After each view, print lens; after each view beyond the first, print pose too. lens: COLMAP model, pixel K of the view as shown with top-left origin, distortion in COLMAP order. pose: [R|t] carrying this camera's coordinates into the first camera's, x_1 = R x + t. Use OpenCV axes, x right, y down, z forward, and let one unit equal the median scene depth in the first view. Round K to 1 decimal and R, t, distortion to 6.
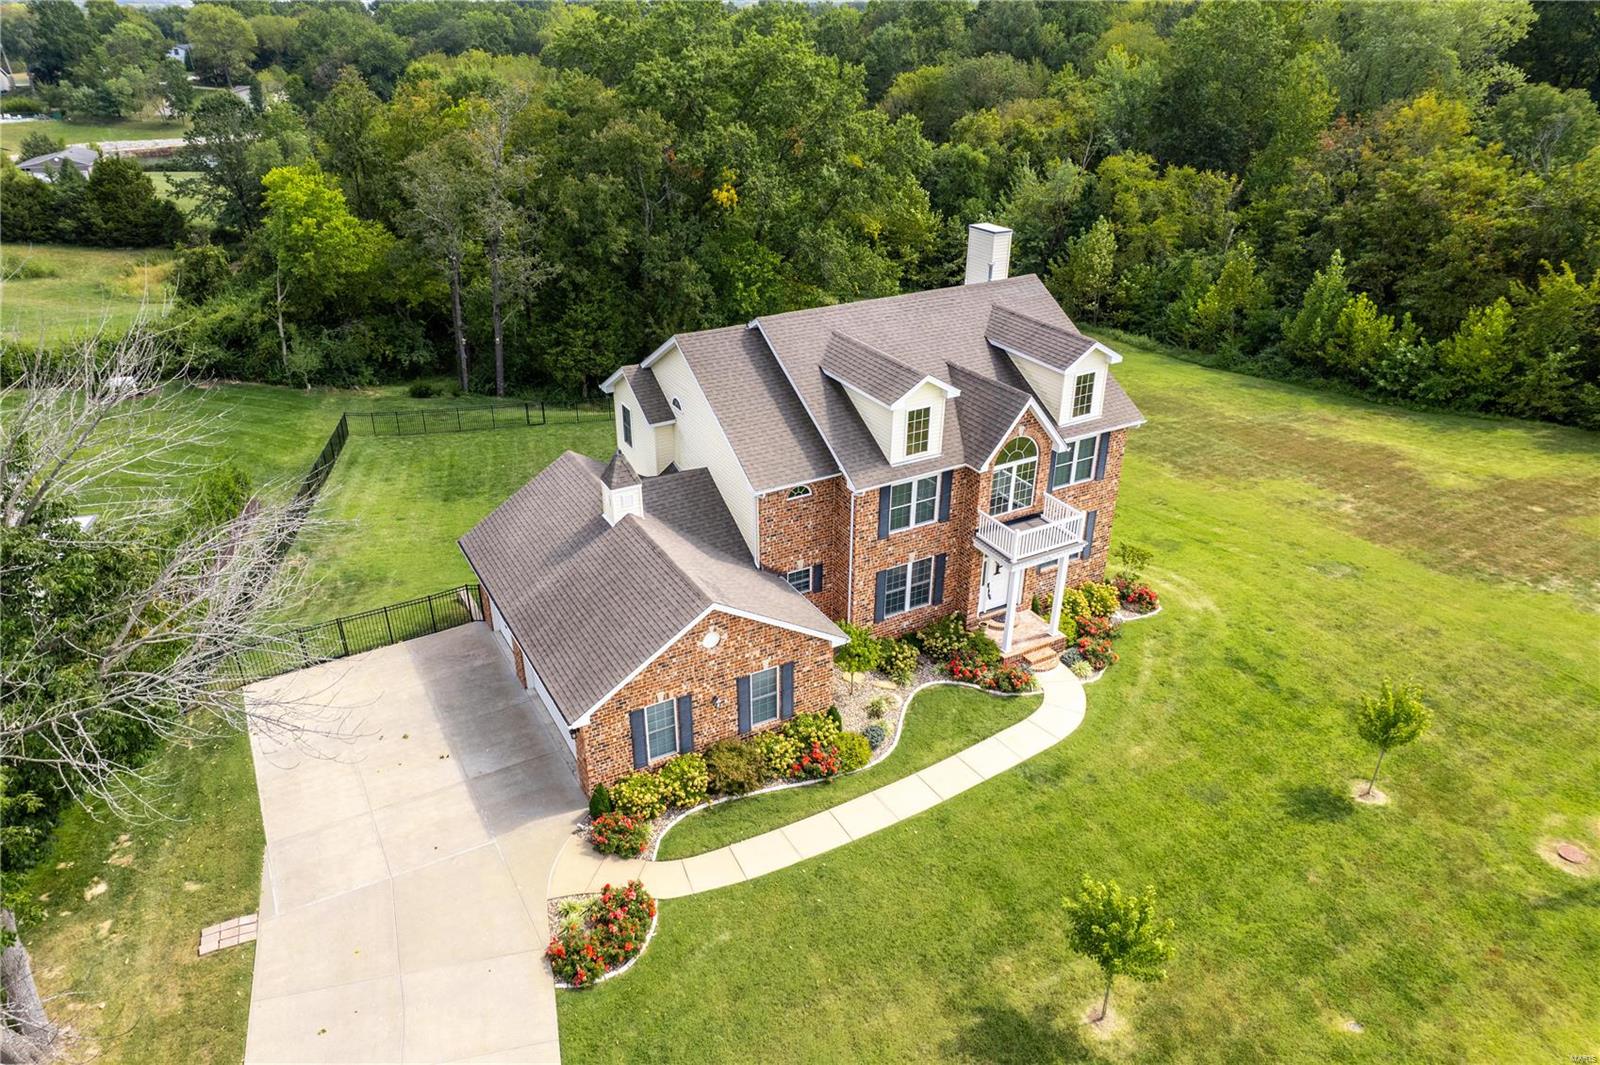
lens RADIAL K [[1053.0, 0, 750.3], [0, 1053.0, 543.4], [0, 0, 1]] dist [-0.069956, 0.064002]
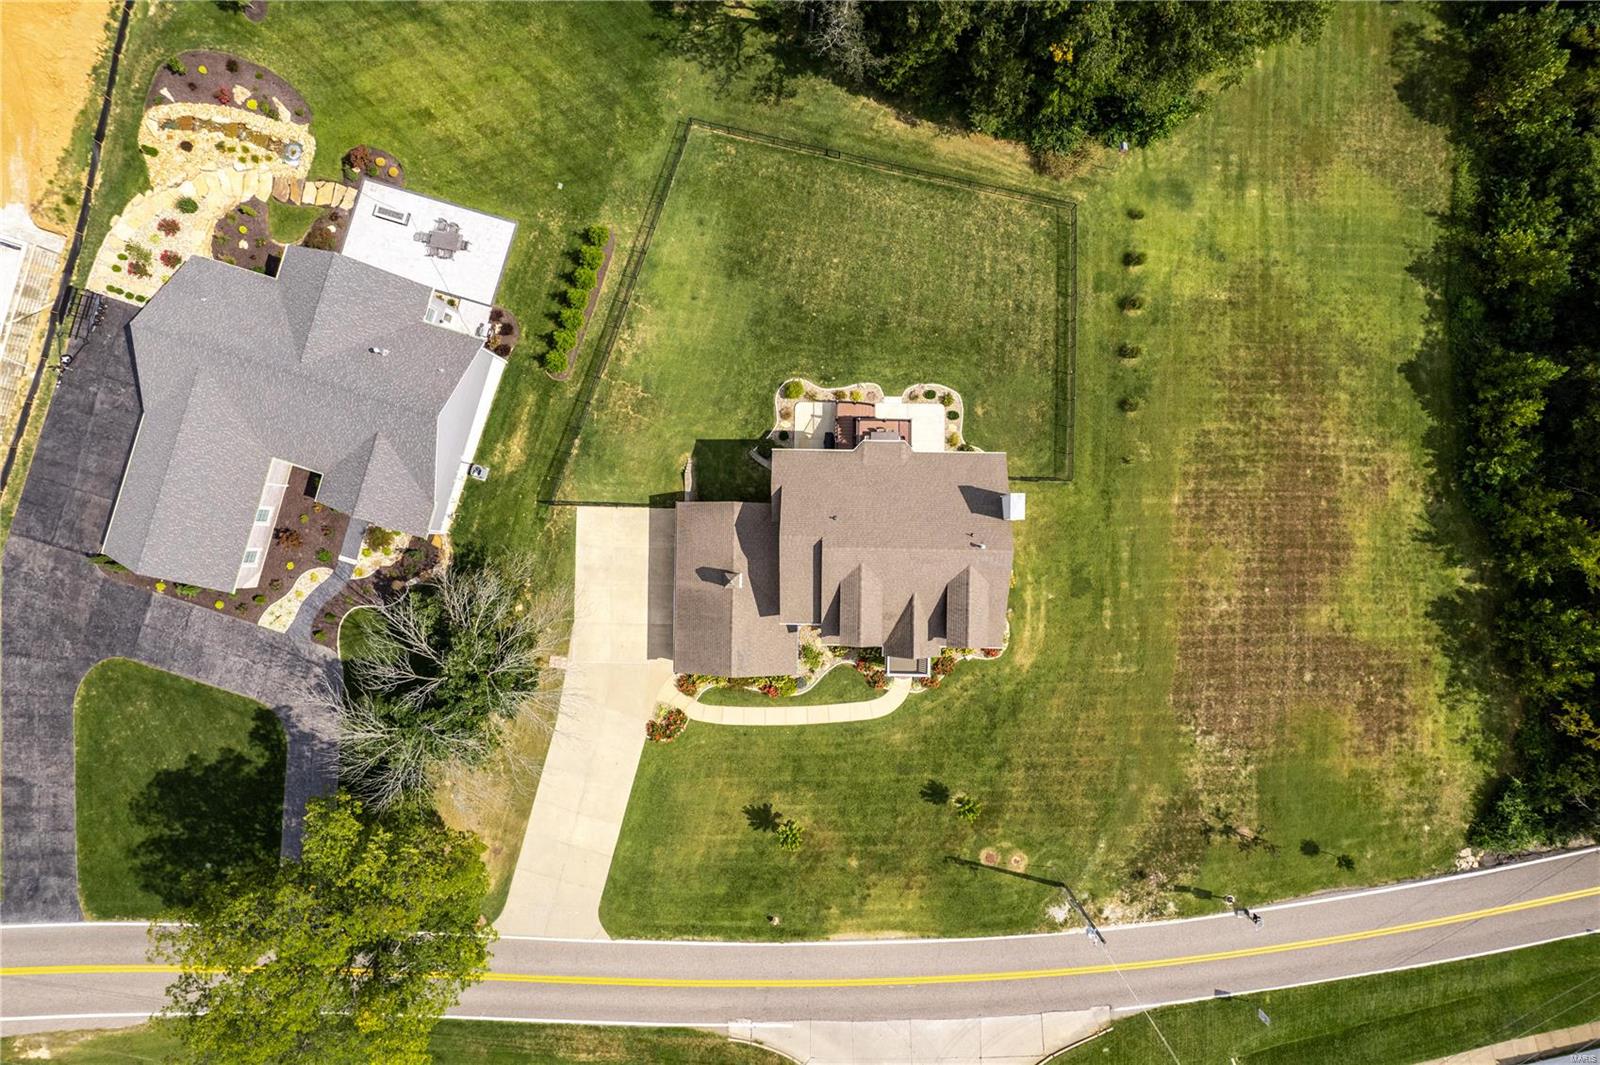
lens RADIAL K [[971.1, 0, 815.0], [0, 971.1, 531.2], [0, 0, 1]] dist [-0.047068, 0.033313]
pose [[0.880117, 0.474668, -0.009205, -0.002729], [-0.219053, 0.423211, 0.879152, -1.758213], [0.421201, -0.771740, 0.476453, 0.200257]]
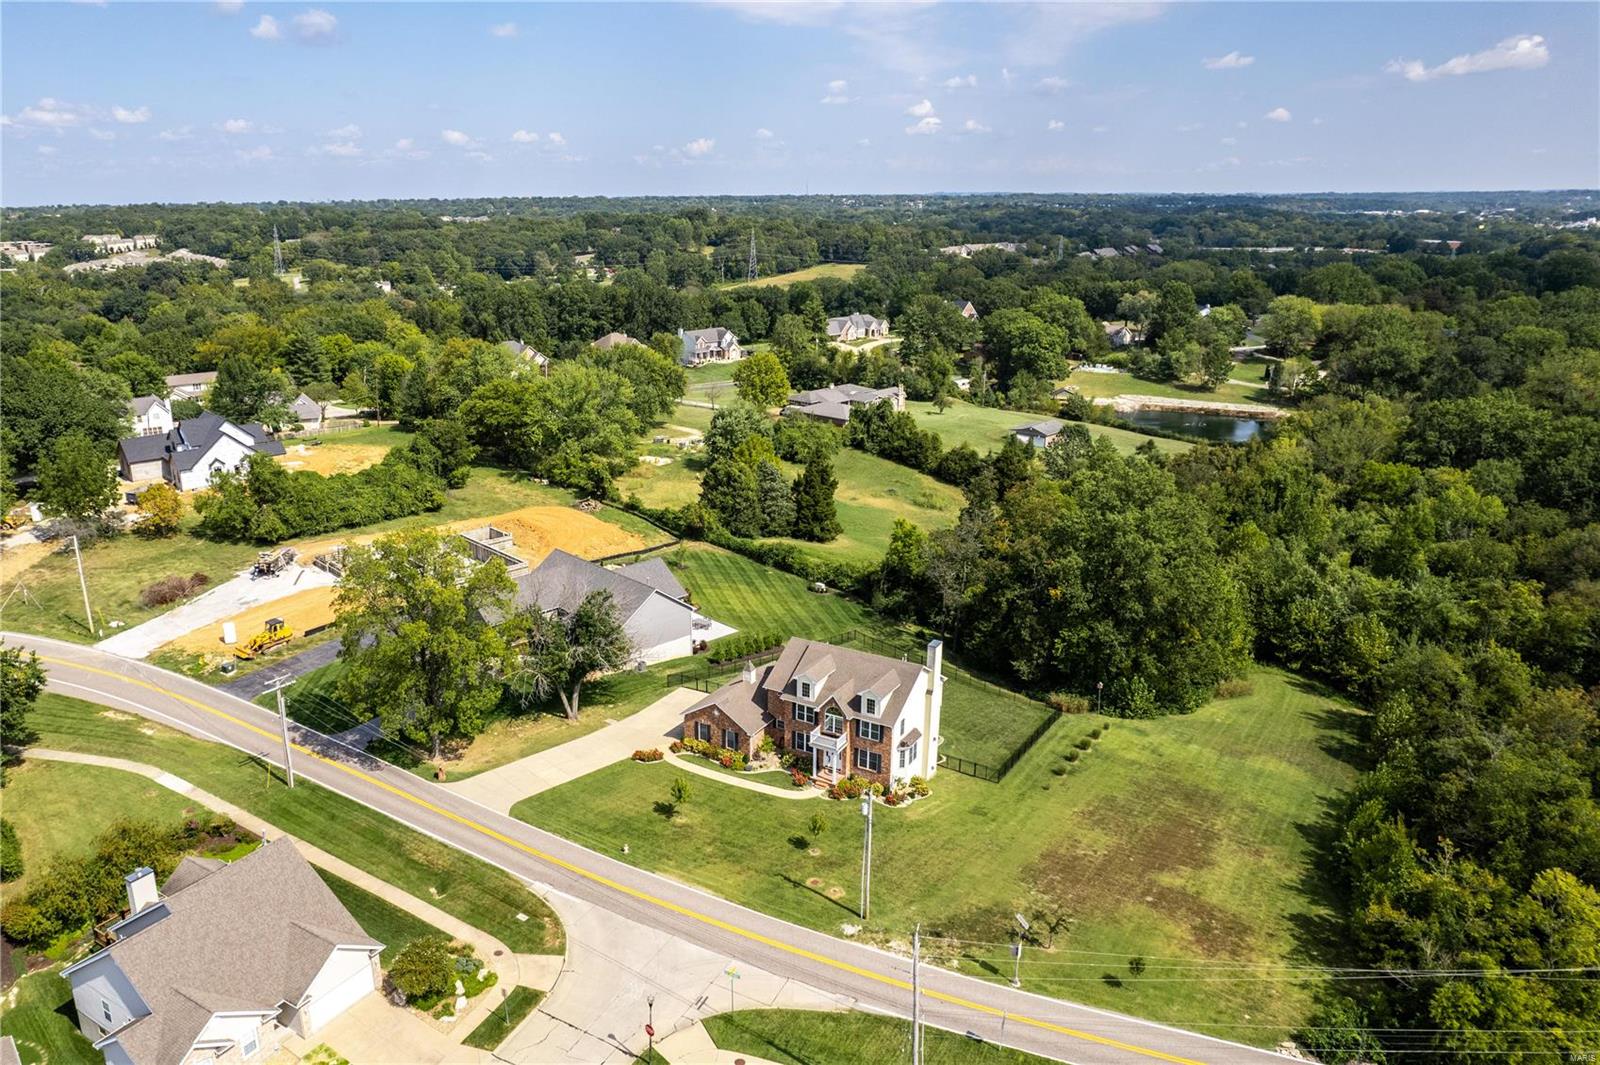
lens RADIAL K [[1079.2, 0, 738.7], [0, 1079.2, 532.5], [0, 0, 1]] dist [-0.060781, 0.046398]
pose [[0.510479, 0.255720, -0.820986, 2.394152], [-0.407022, 0.912883, 0.031263, -0.515937], [0.757459, 0.318200, 0.570091, -1.037738]]
